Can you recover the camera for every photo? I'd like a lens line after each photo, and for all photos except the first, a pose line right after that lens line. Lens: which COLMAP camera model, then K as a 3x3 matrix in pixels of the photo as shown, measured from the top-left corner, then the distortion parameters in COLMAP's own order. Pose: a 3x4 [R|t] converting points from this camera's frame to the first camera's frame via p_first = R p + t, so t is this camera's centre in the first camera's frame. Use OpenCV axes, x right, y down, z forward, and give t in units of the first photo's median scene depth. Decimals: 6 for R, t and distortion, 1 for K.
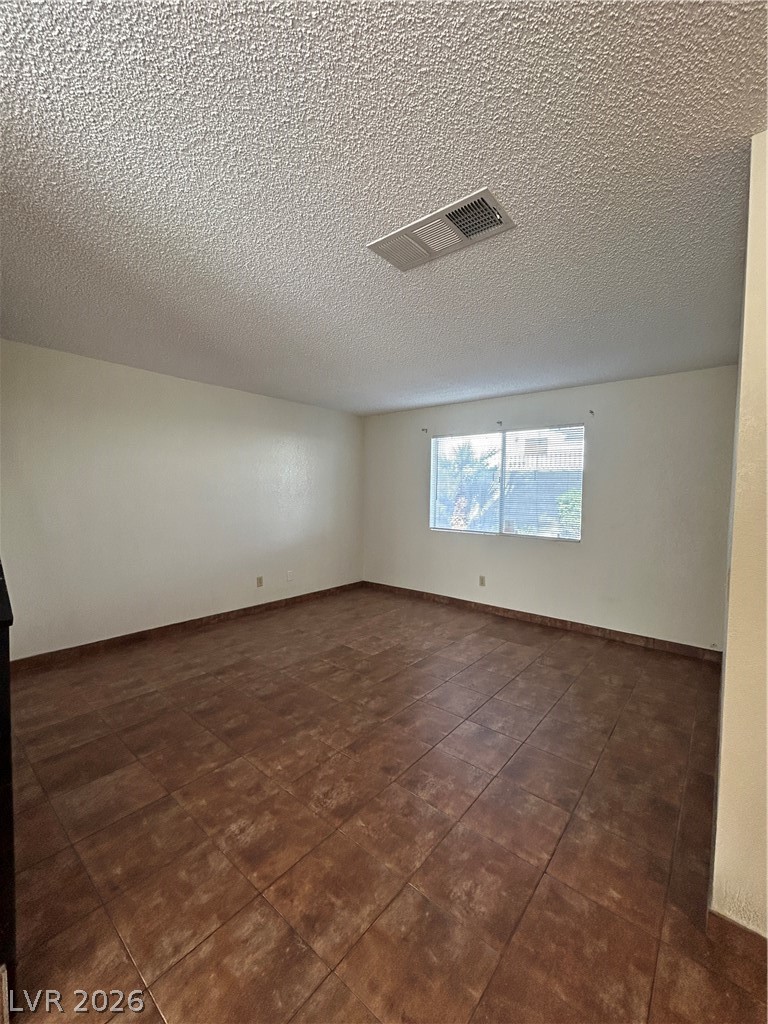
lens RADIAL K [[410.7, 0, 389.4], [0, 410.7, 511.9], [0, 0, 1]] dist [-0.002871, 0.000945]
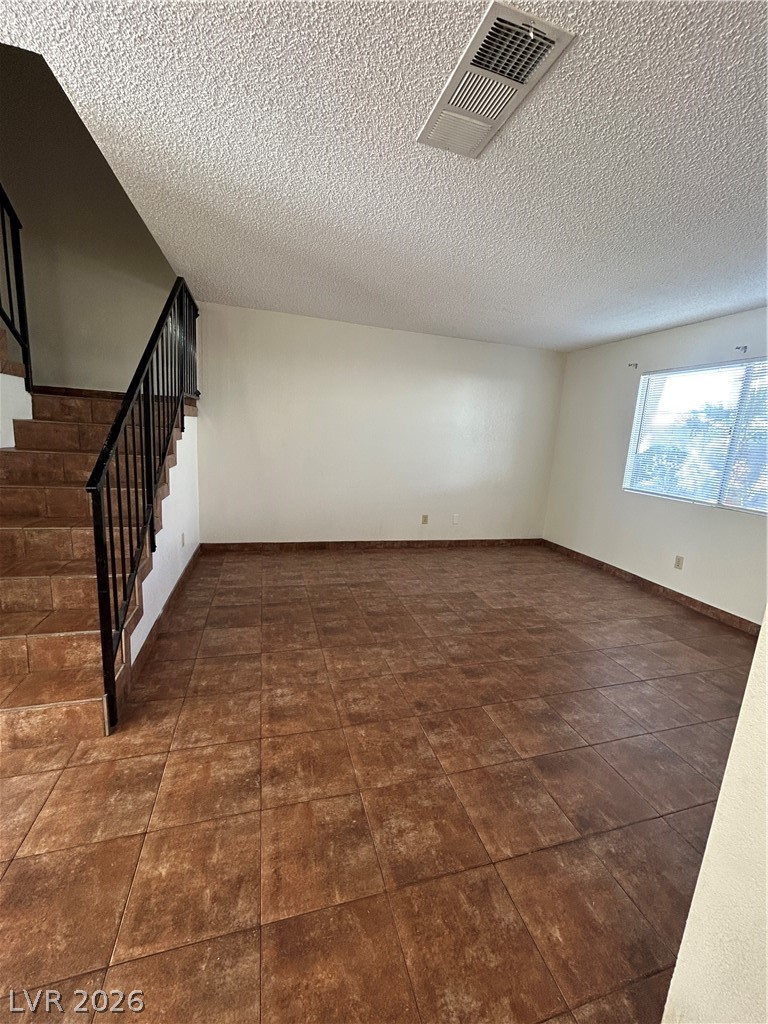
lens RADIAL K [[410.7, 0, 389.4], [0, 410.7, 511.9], [0, 0, 1]] dist [-0.002871, 0.000945]
pose [[0.830690, 0.141704, -0.538399, 0.357609], [-0.077828, 0.987127, 0.139727, 0.016951], [0.551268, -0.074167, 0.831025, 0.127939]]
